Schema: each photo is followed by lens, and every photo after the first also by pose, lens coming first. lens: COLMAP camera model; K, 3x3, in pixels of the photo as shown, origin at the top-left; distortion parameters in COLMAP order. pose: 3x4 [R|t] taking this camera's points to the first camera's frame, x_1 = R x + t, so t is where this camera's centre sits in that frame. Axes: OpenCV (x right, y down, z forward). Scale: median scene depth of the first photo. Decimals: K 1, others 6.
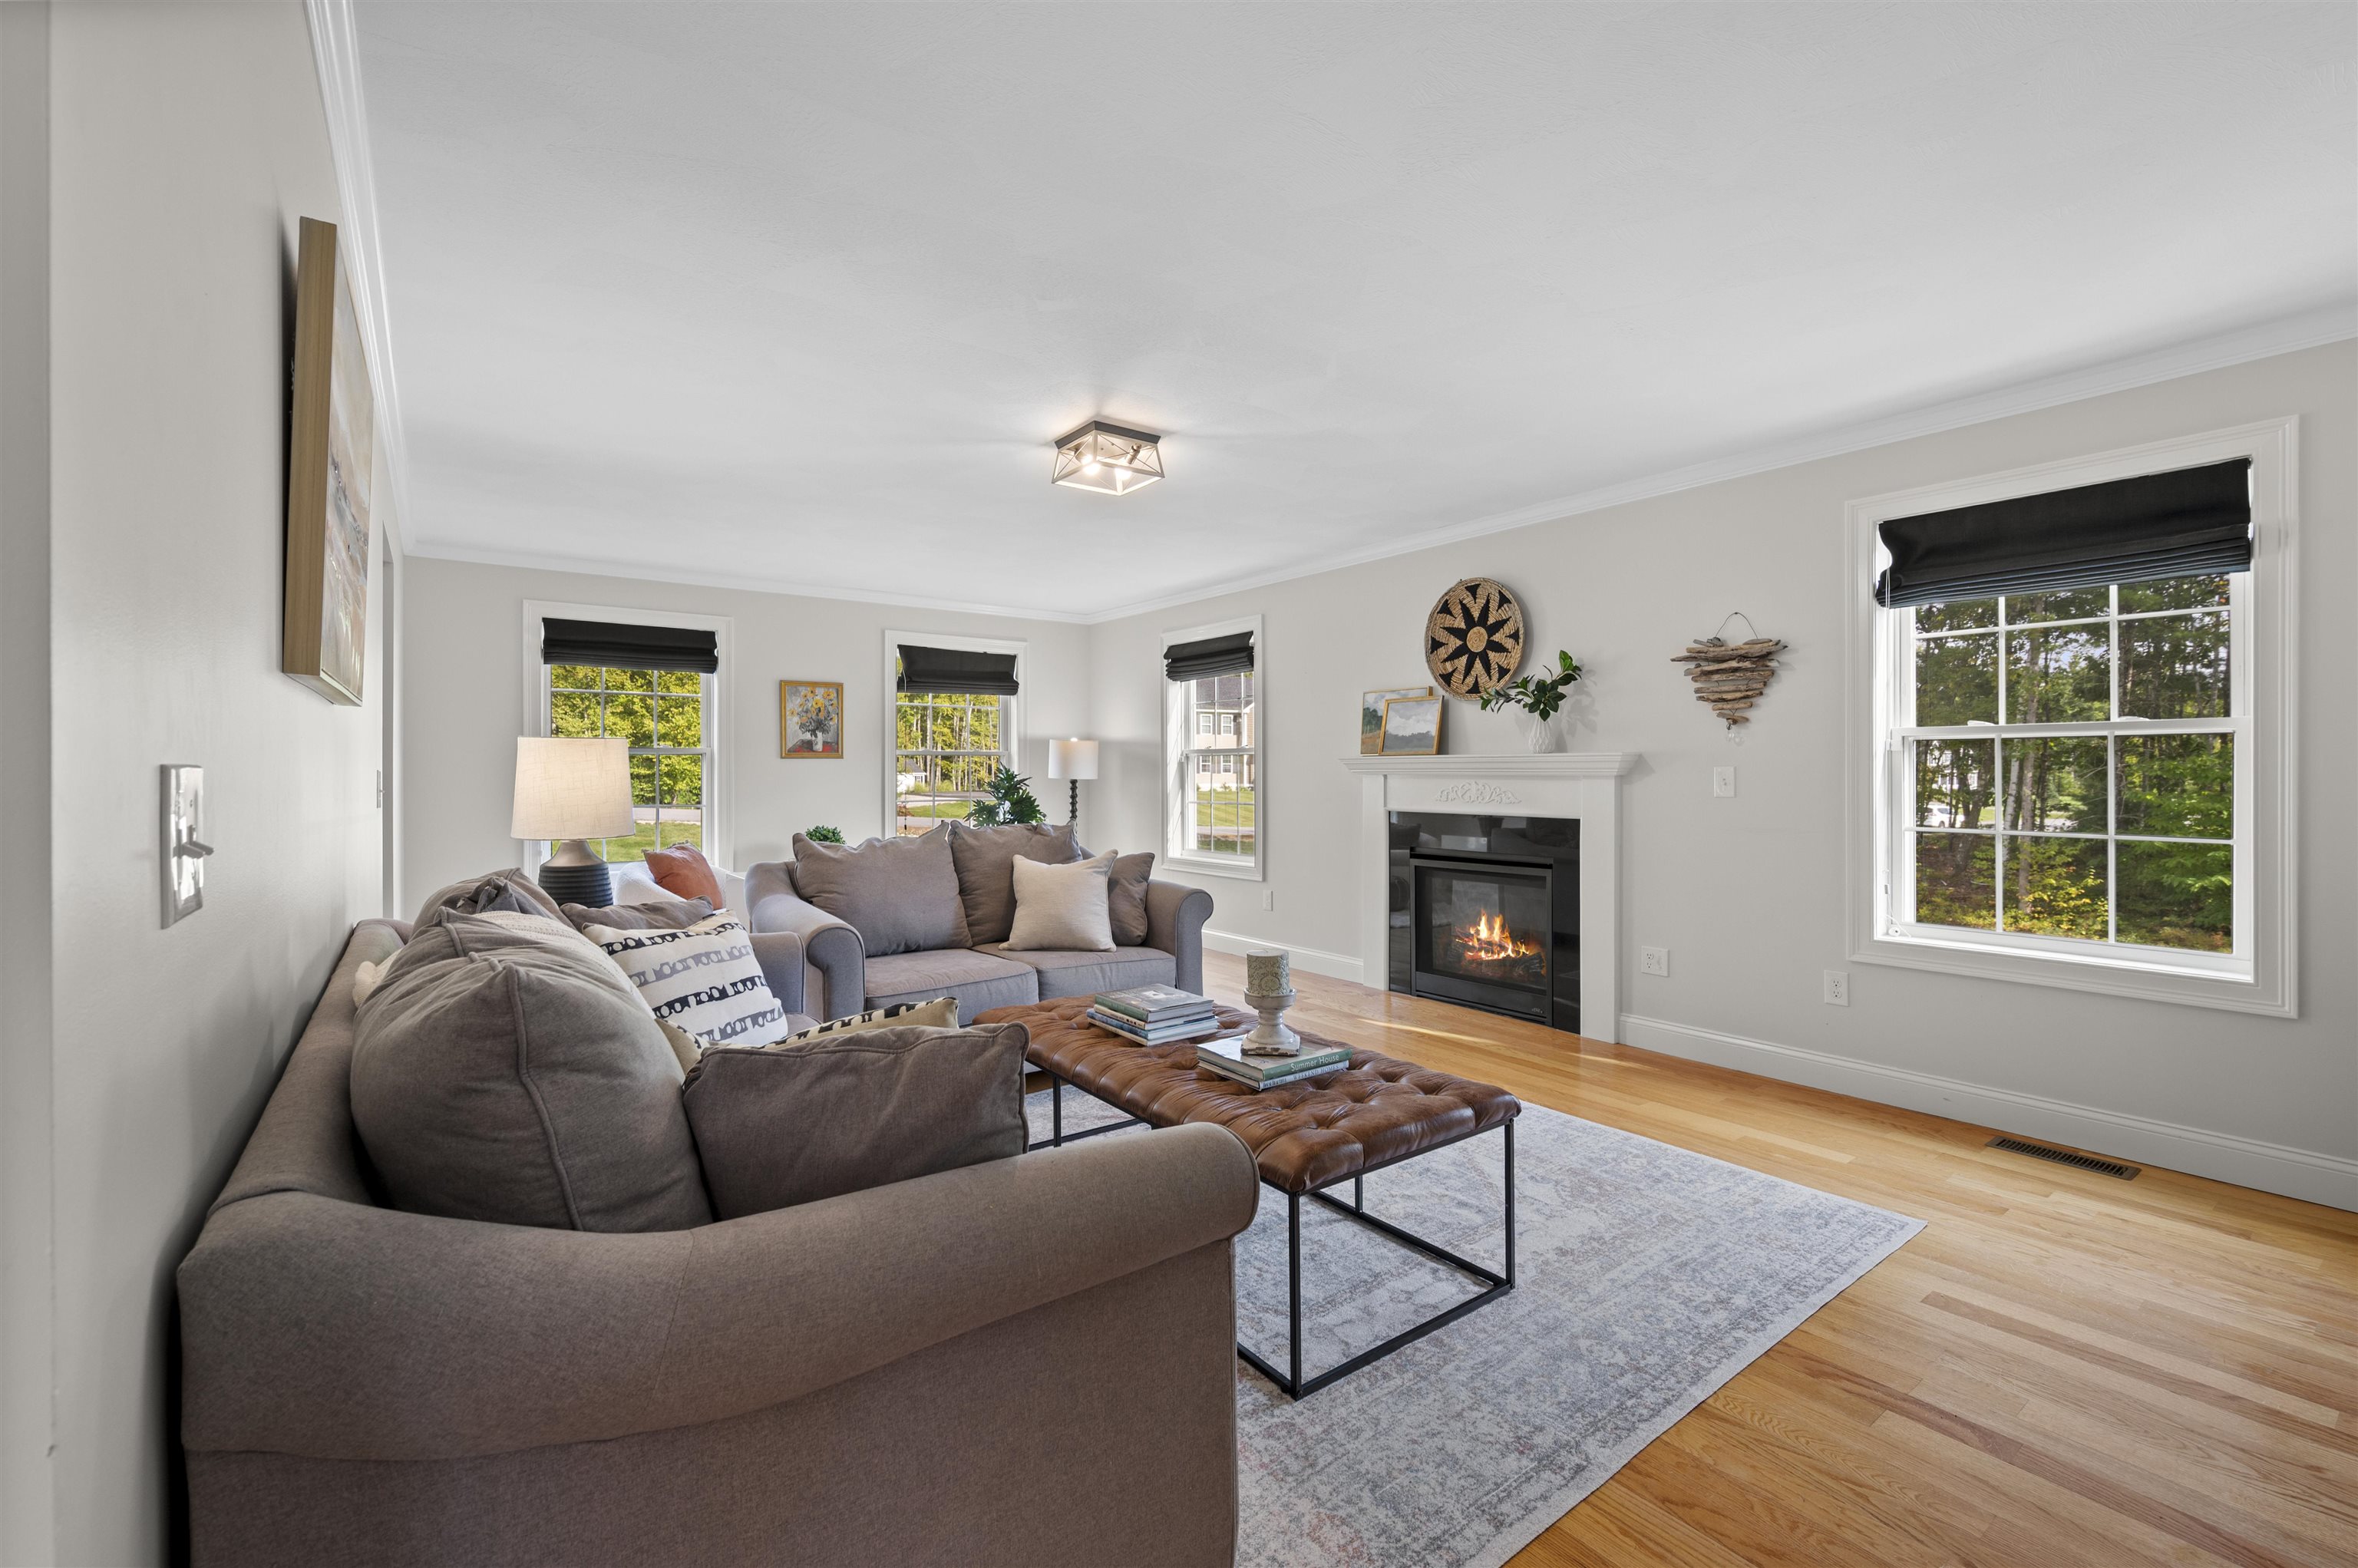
lens RADIAL K [[995.7, 0, 1180.3], [0, 995.7, 777.7], [0, 0, 1]] dist [-0.002582, -0.000429]
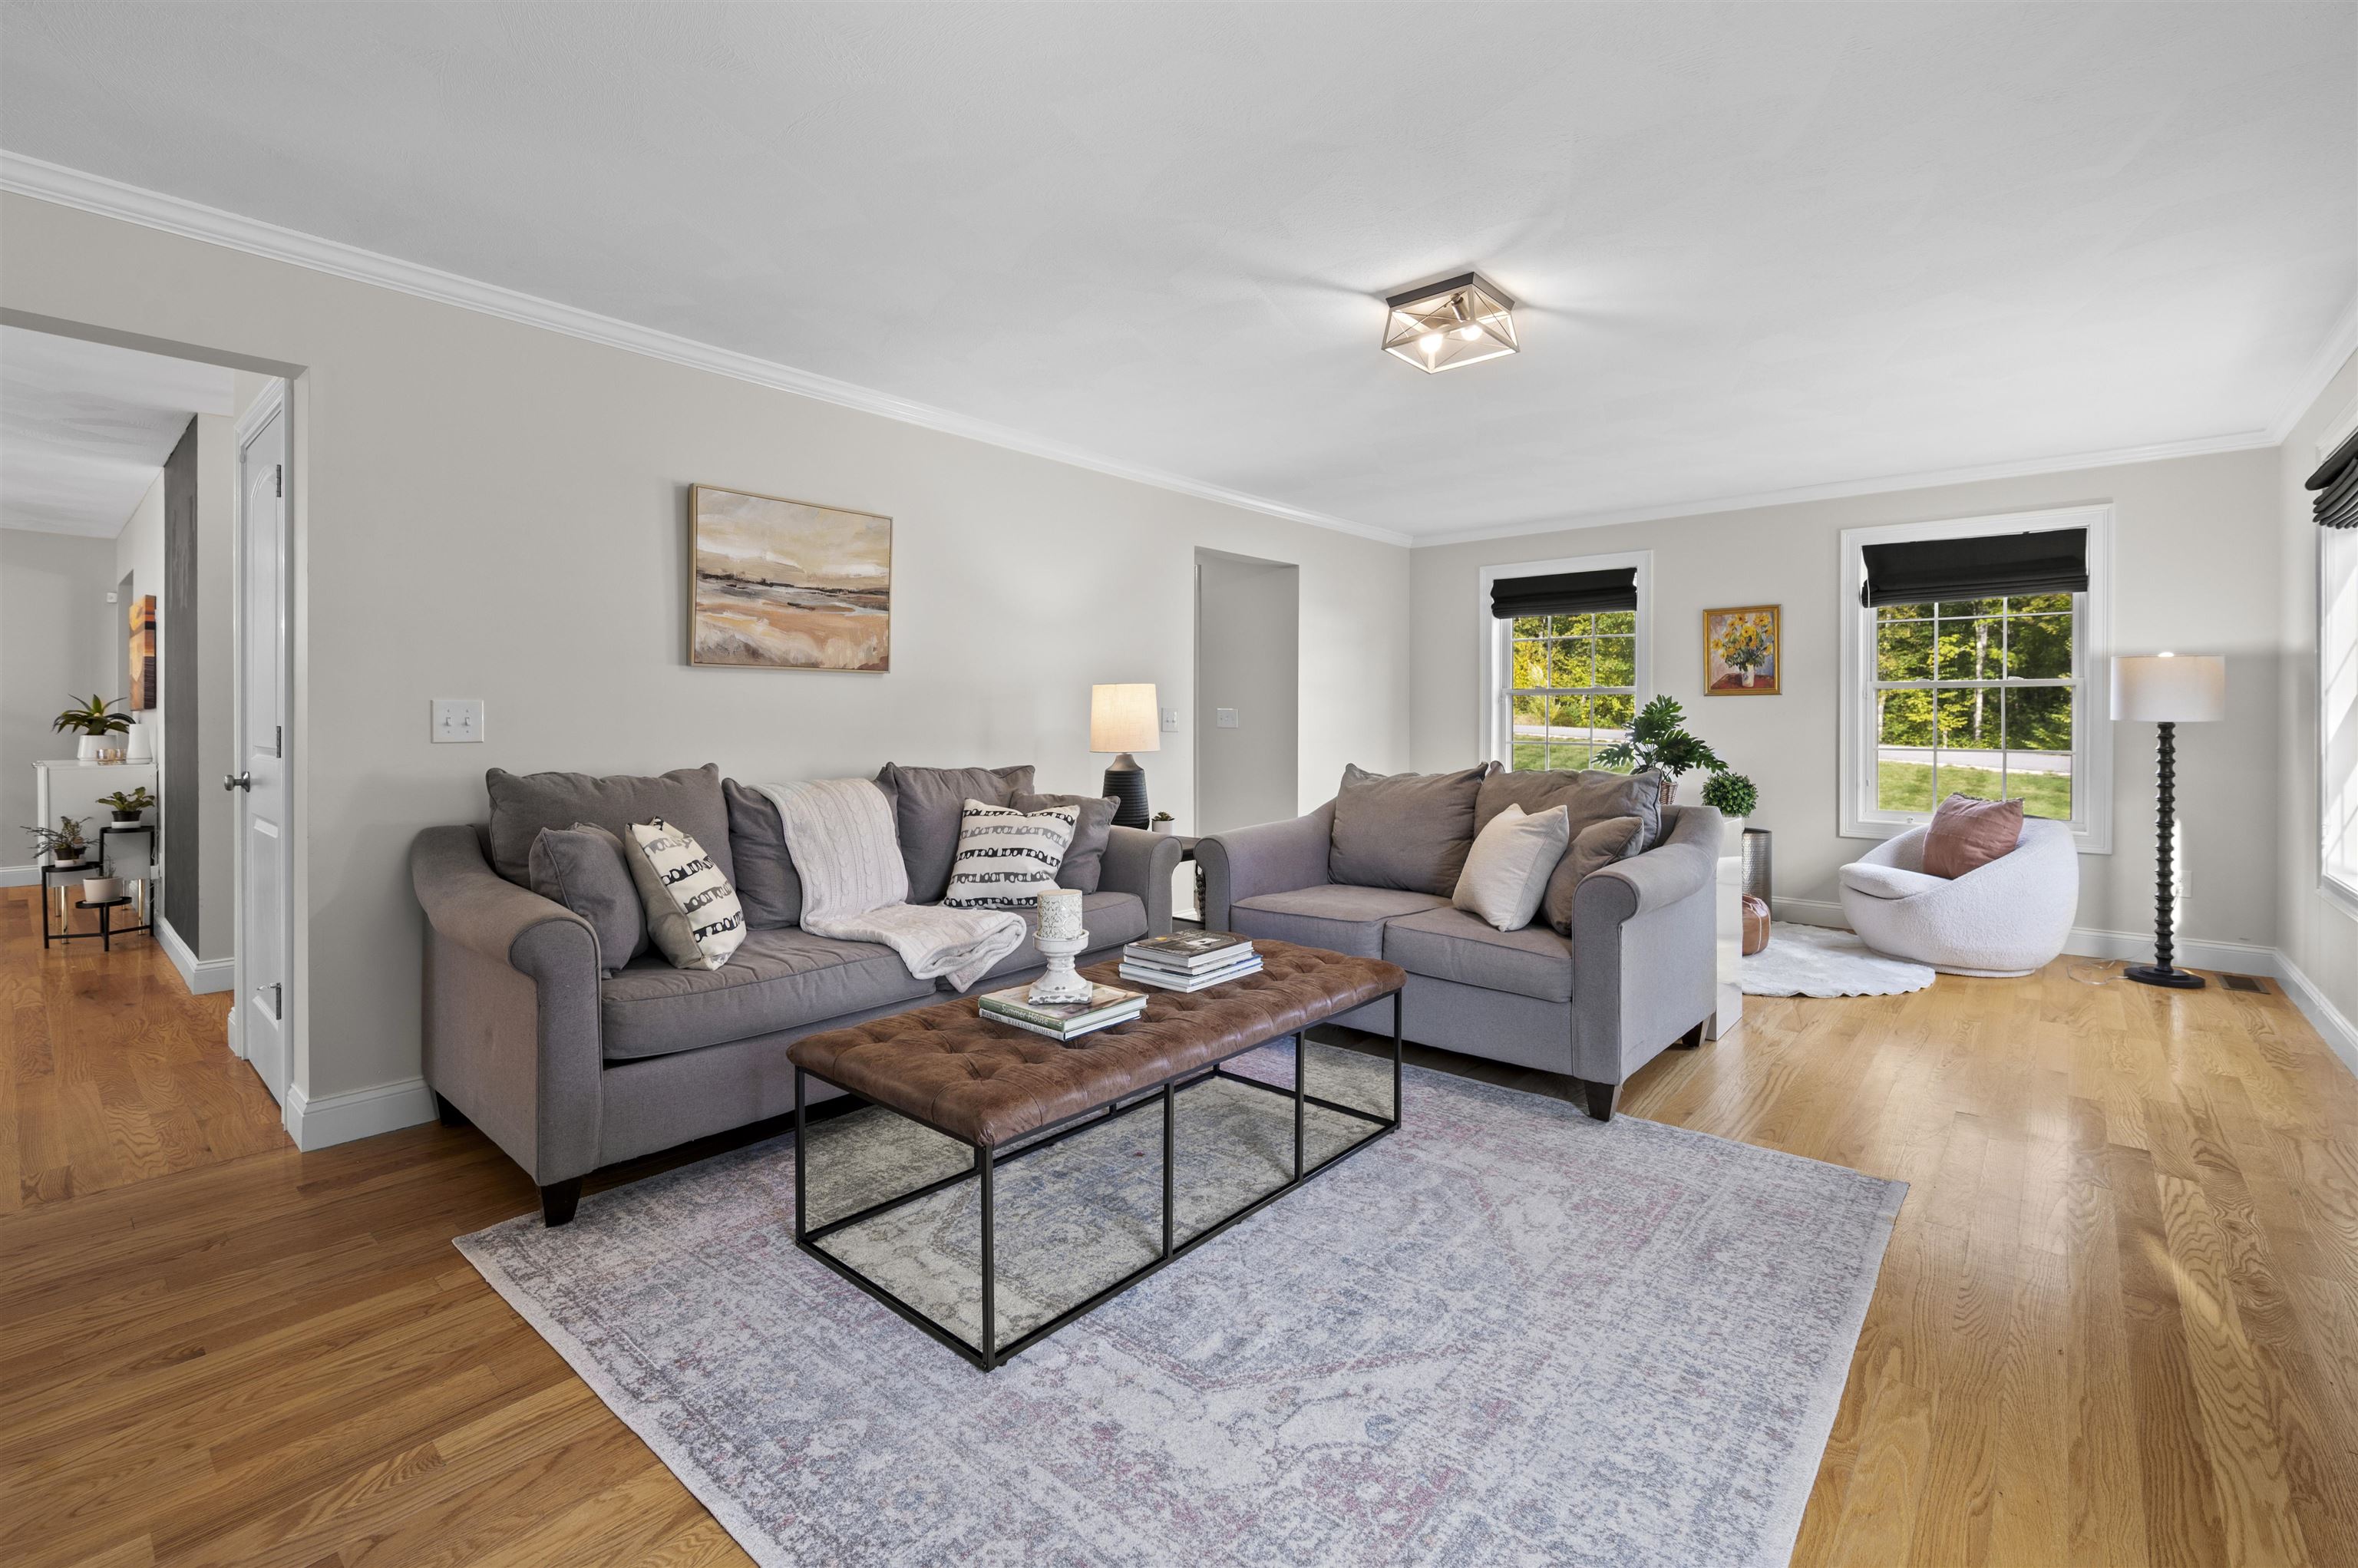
lens RADIAL K [[995.7, 0, 1154.9], [0, 995.7, 716.1], [0, 0, 1]] dist [-0.002582, -0.000429]
pose [[0.224333, -0.000308, -0.974512, 0.515132], [-0.007768, 0.999968, -0.002104, 0.006393], [0.974482, 0.008042, 0.224323, 0.443617]]
